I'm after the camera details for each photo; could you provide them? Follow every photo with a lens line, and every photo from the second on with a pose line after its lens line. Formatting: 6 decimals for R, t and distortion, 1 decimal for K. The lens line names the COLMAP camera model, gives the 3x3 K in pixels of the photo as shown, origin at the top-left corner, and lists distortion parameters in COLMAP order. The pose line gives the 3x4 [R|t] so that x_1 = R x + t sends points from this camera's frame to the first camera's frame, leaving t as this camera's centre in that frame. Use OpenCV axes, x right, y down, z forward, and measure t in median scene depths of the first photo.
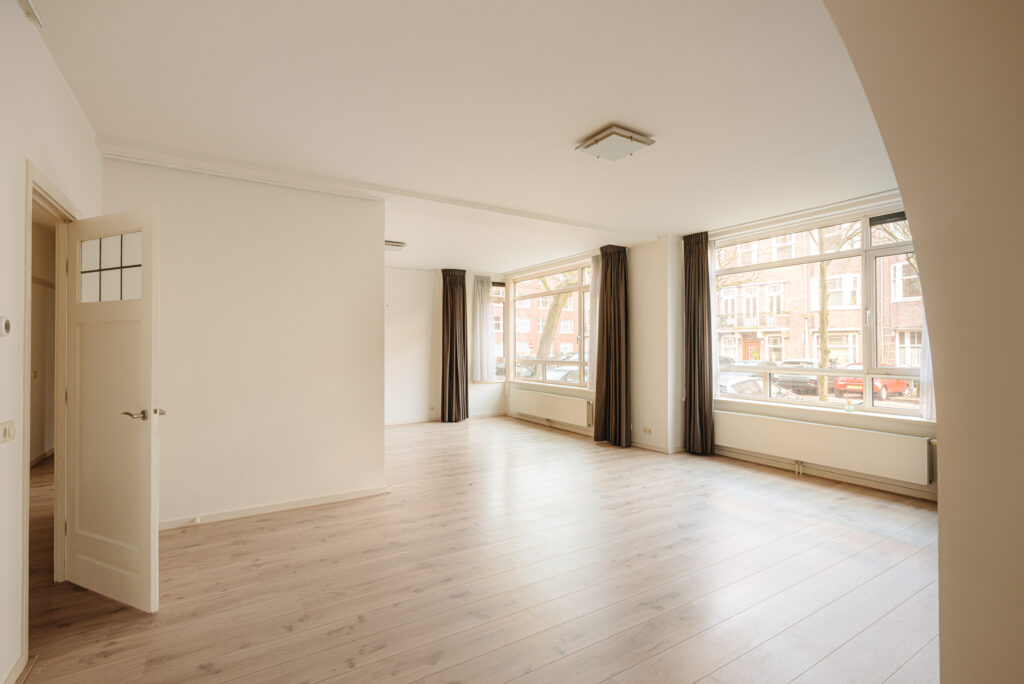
lens RADIAL K [[469.3, 0, 519.5], [0, 469.3, 343.6], [0, 0, 1]] dist [0.004118, -0.000176]
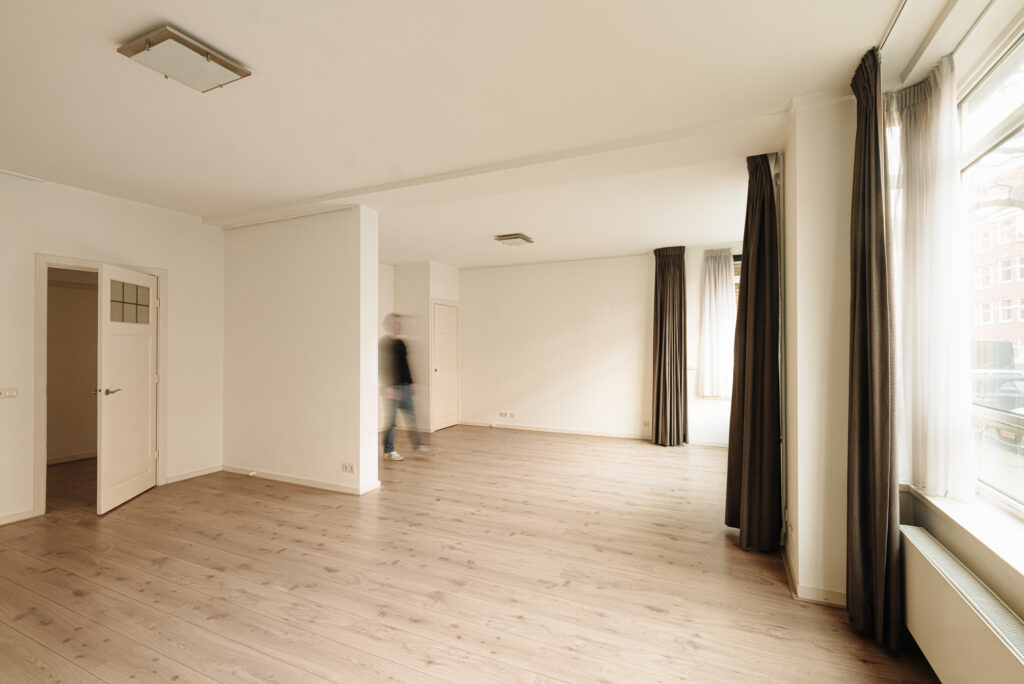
lens RADIAL K [[469.3, 0, 517.6], [0, 469.3, 341.9], [0, 0, 1]] dist [0.004118, -0.000176]
pose [[0.532089, -0.008800, -0.846643, 0.832591], [0.006880, 0.999958, -0.006070, -0.001668], [0.846661, -0.002595, 0.532127, 0.834534]]
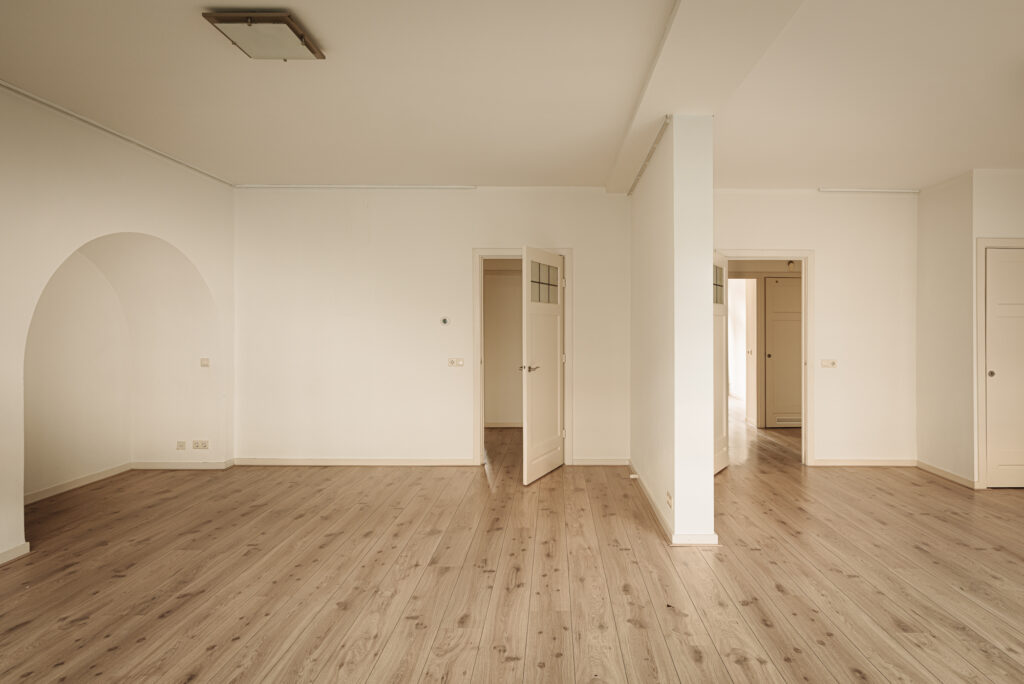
lens RADIAL K [[550.9, 0, 556.0], [0, 550.9, 330.5], [0, 0, 1]] dist [-0.011475, 0.001993]
pose [[-0.535925, -0.003762, -0.844257, 0.528766], [0.000696, 0.999988, -0.004897, 0.014398], [0.844265, -0.003212, -0.535916, 1.424365]]
